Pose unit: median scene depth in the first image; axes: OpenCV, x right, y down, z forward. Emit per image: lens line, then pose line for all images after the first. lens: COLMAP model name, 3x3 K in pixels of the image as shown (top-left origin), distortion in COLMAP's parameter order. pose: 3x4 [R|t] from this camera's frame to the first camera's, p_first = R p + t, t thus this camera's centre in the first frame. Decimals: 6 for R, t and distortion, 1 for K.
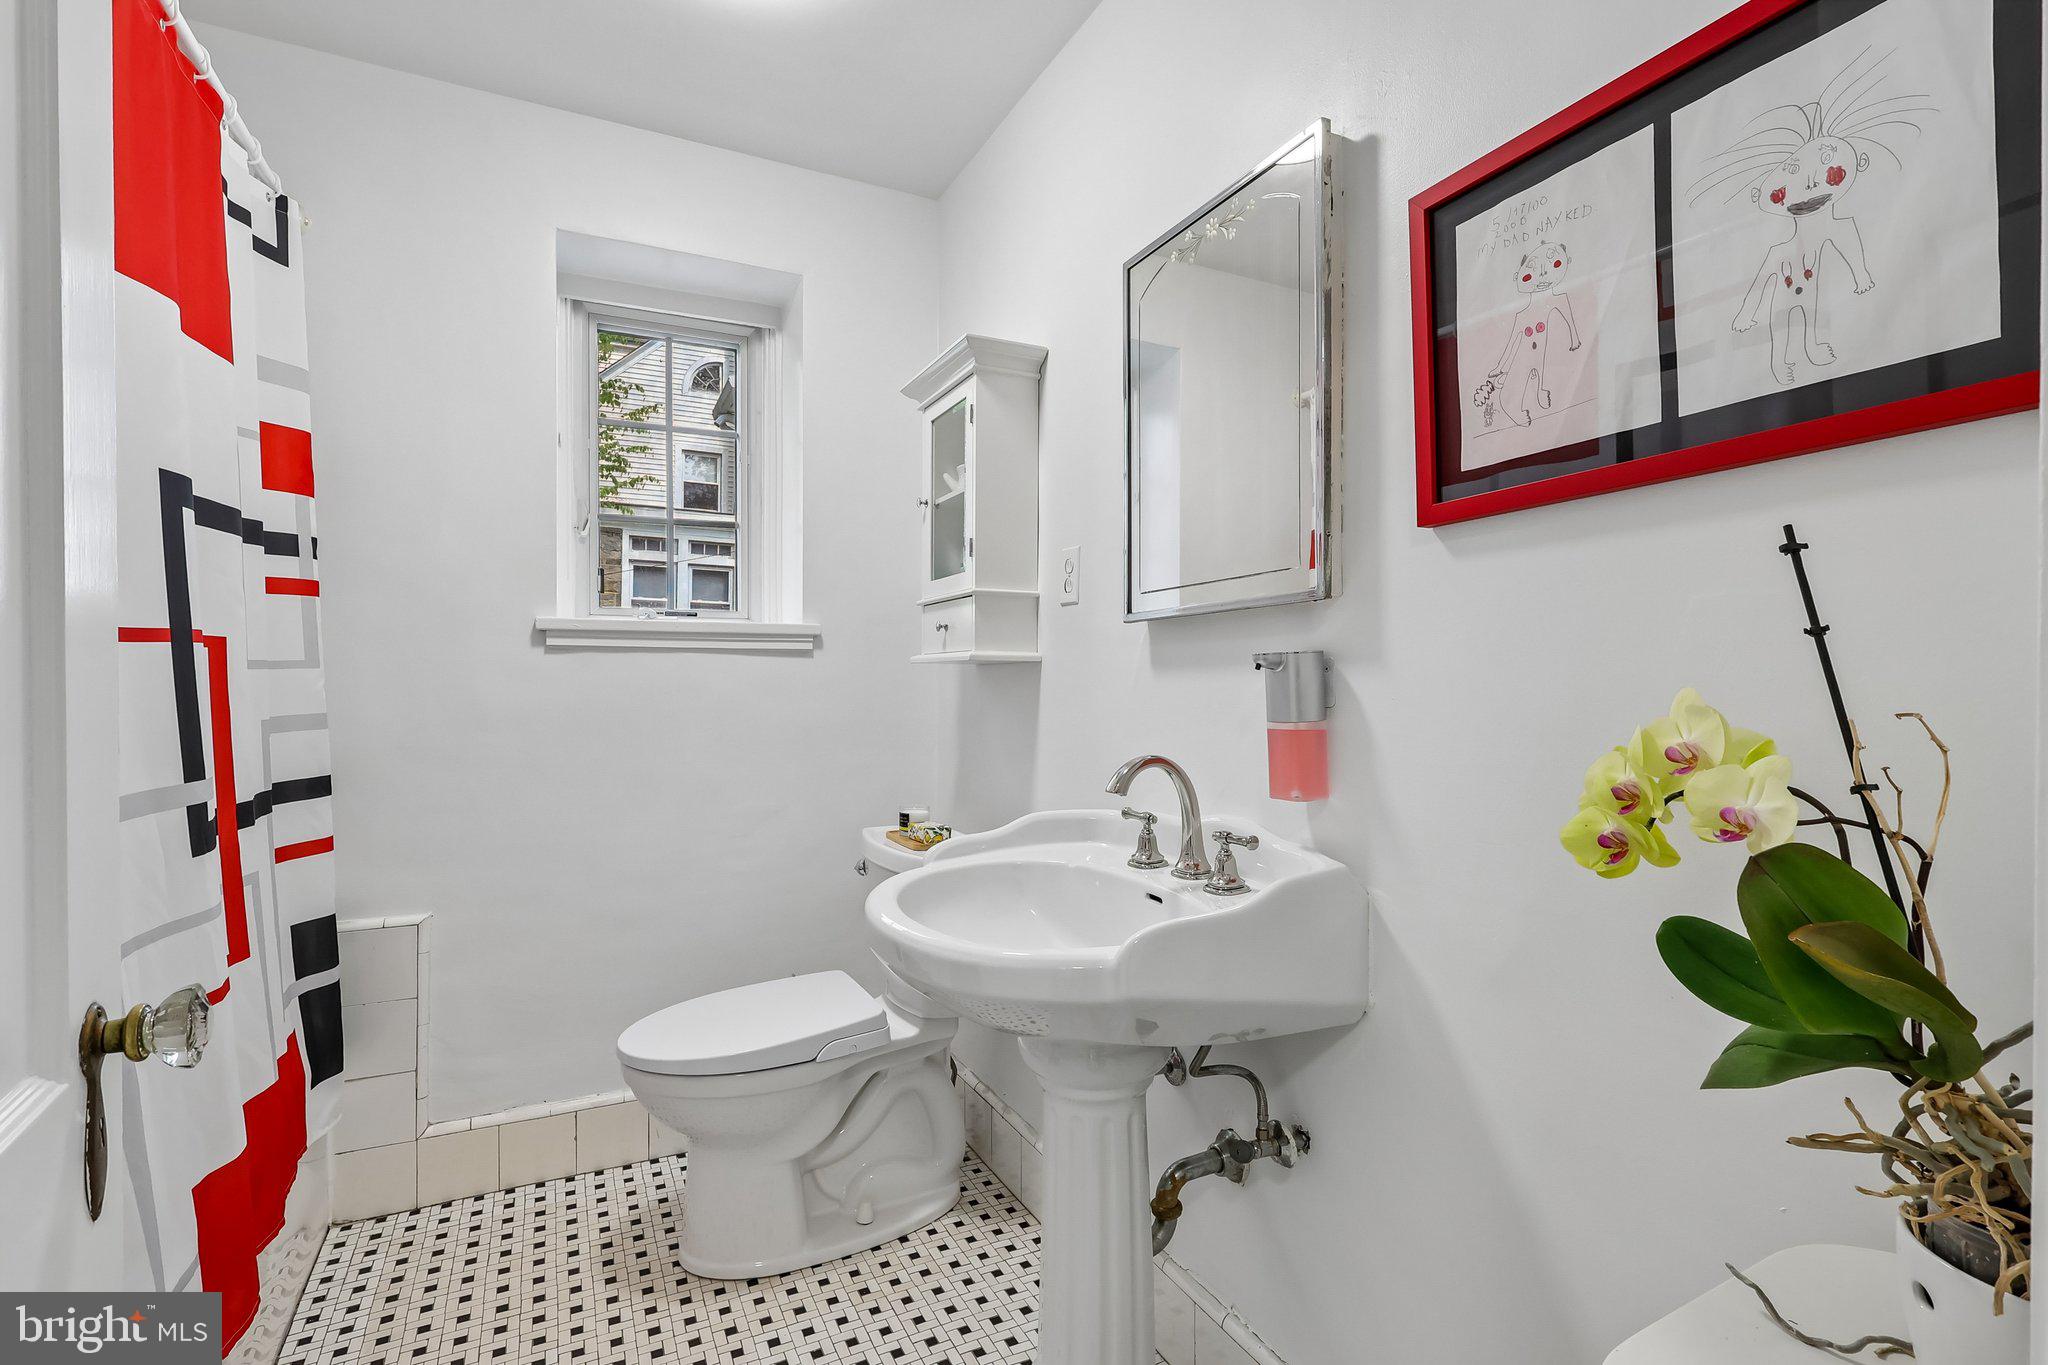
lens RADIAL K [[962.1, 0, 1026.3], [0, 962.1, 689.5], [0, 0, 1]] dist [0.005605, 0.000794]
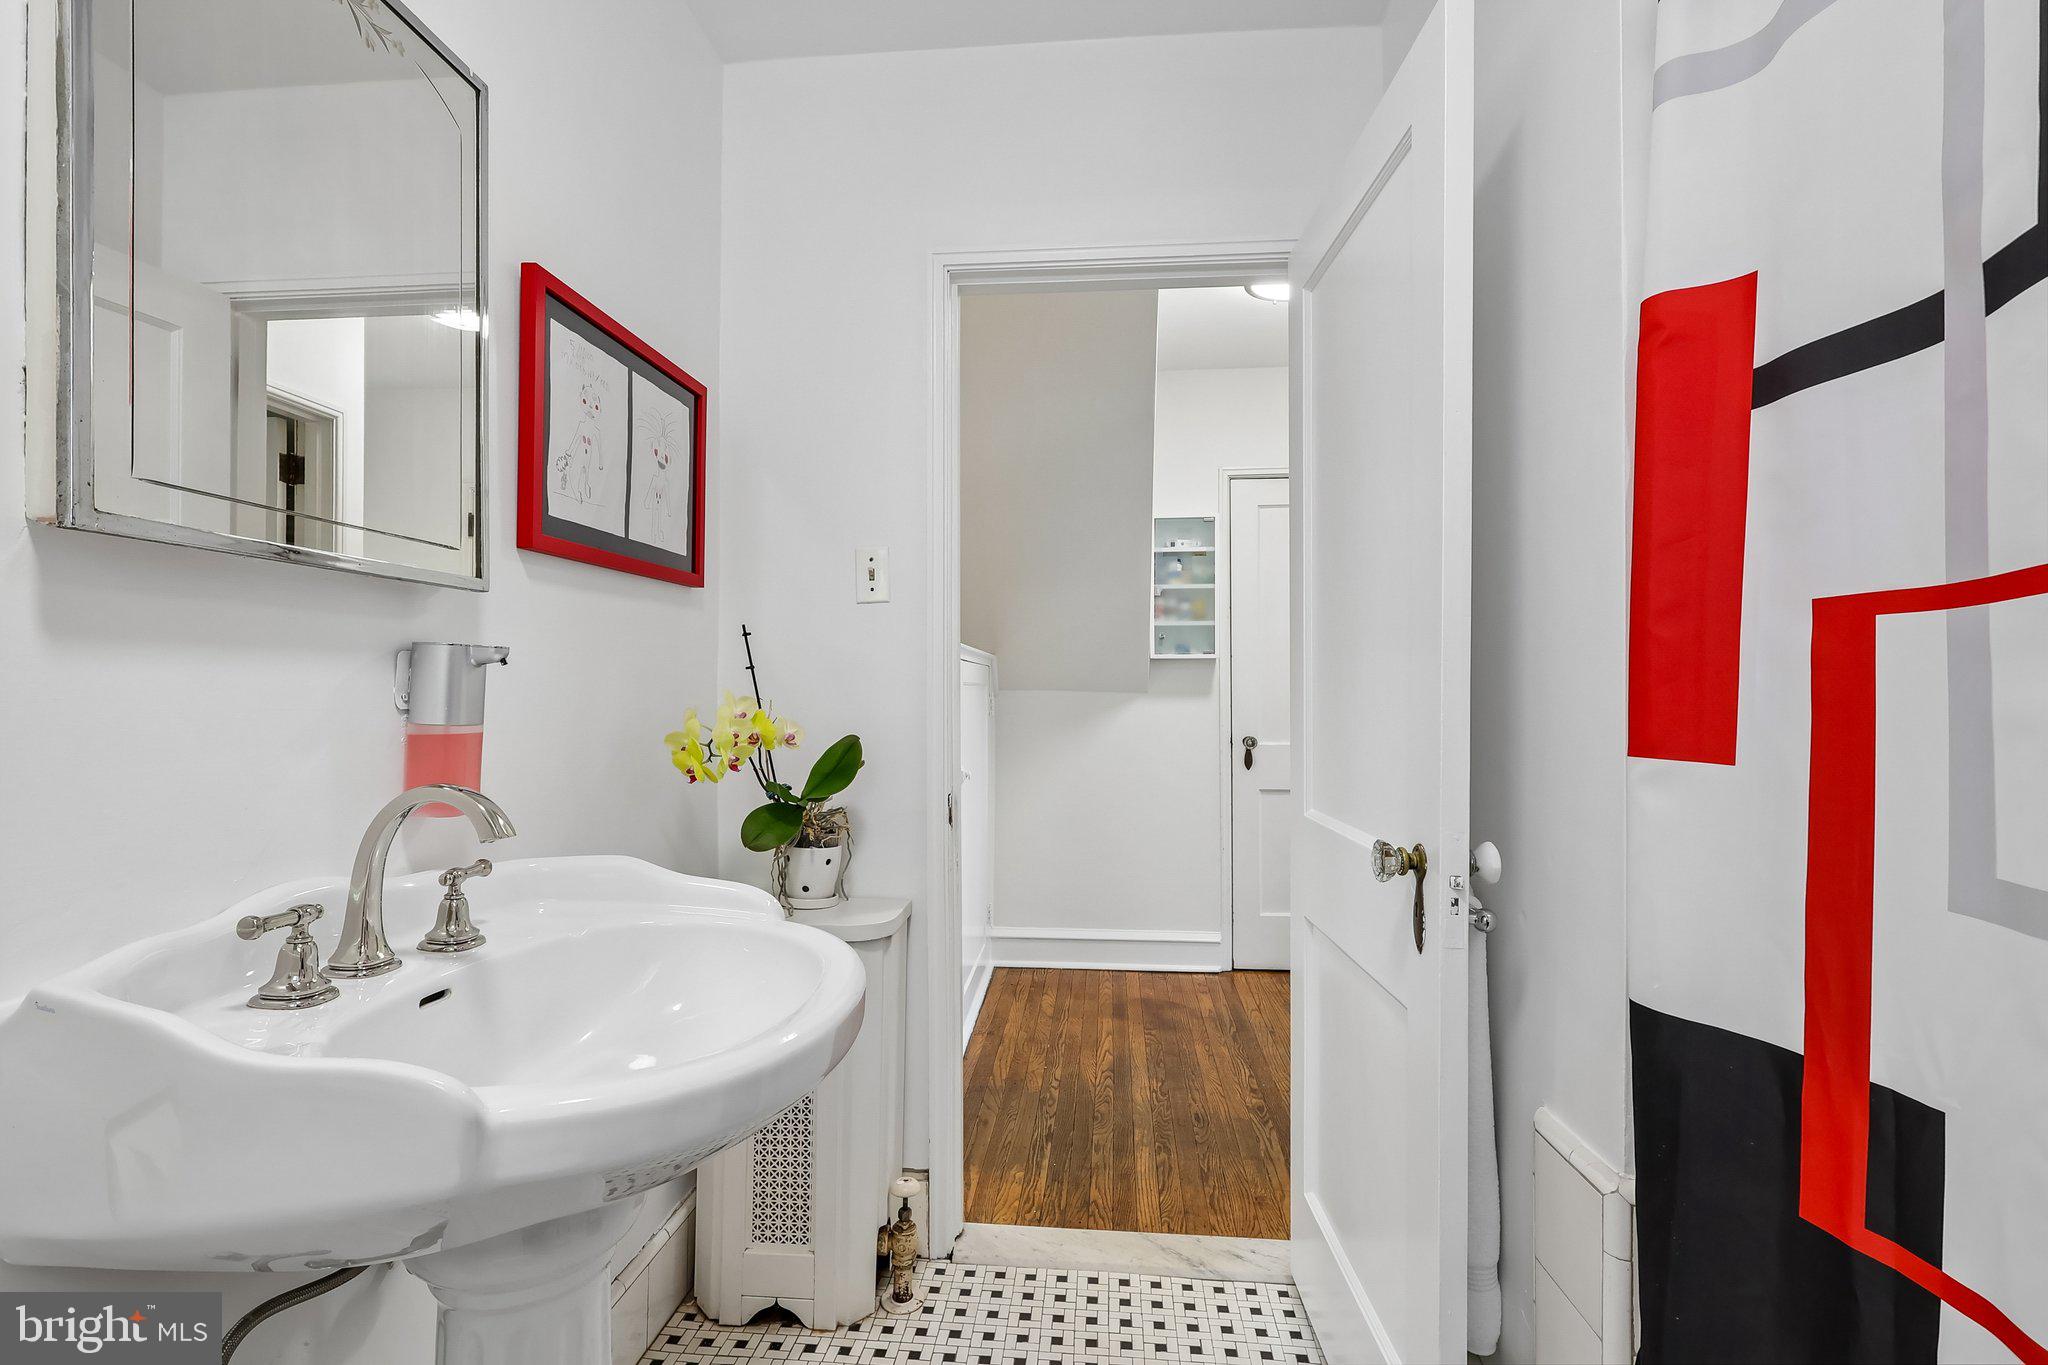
lens RADIAL K [[962.1, 0, 1025.7], [0, 962.1, 685.2], [0, 0, 1]] dist [0.005605, 0.000794]
pose [[-0.849685, 0.001298, 0.527288, -0.761260], [-0.001640, 0.999986, -0.005105, 0.000678], [-0.527287, -0.005202, -0.849671, 1.796725]]
